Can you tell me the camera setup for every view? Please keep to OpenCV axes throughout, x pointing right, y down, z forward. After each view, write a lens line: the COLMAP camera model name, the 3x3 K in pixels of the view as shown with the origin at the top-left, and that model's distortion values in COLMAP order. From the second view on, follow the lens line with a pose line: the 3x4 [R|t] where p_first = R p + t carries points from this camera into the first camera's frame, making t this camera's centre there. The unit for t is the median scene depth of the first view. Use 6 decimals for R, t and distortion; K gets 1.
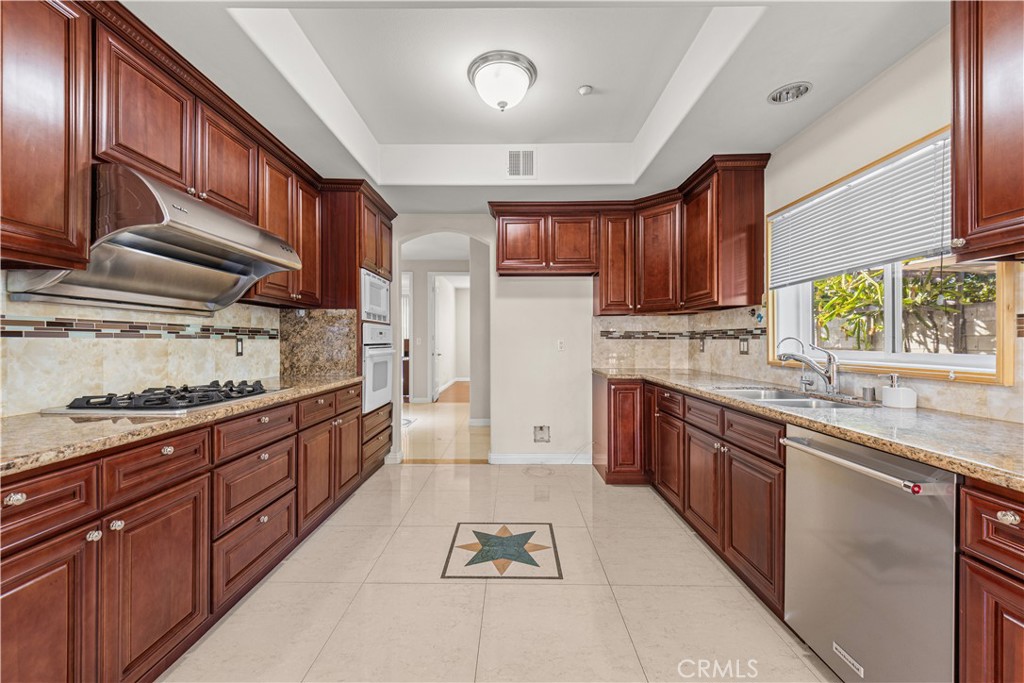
lens RADIAL K [[404.4, 0, 509.7], [0, 404.4, 342.4], [0, 0, 1]] dist [0.001612, -0.000157]
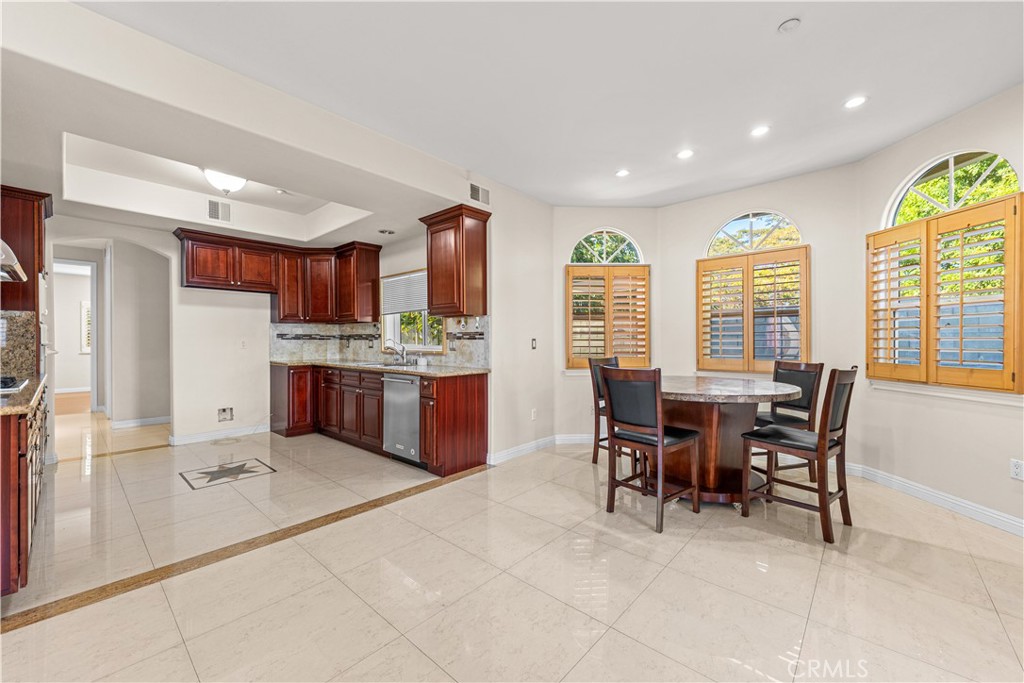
lens RADIAL K [[404.4, 0, 509.7], [0, 404.4, 342.4], [0, 0, 1]] dist [0.001612, -0.000157]
pose [[0.667843, -0.003643, 0.744293, -0.340172], [0.004292, 0.999990, 0.001043, 0.004111], [-0.744290, 0.002499, 0.667852, -0.645769]]
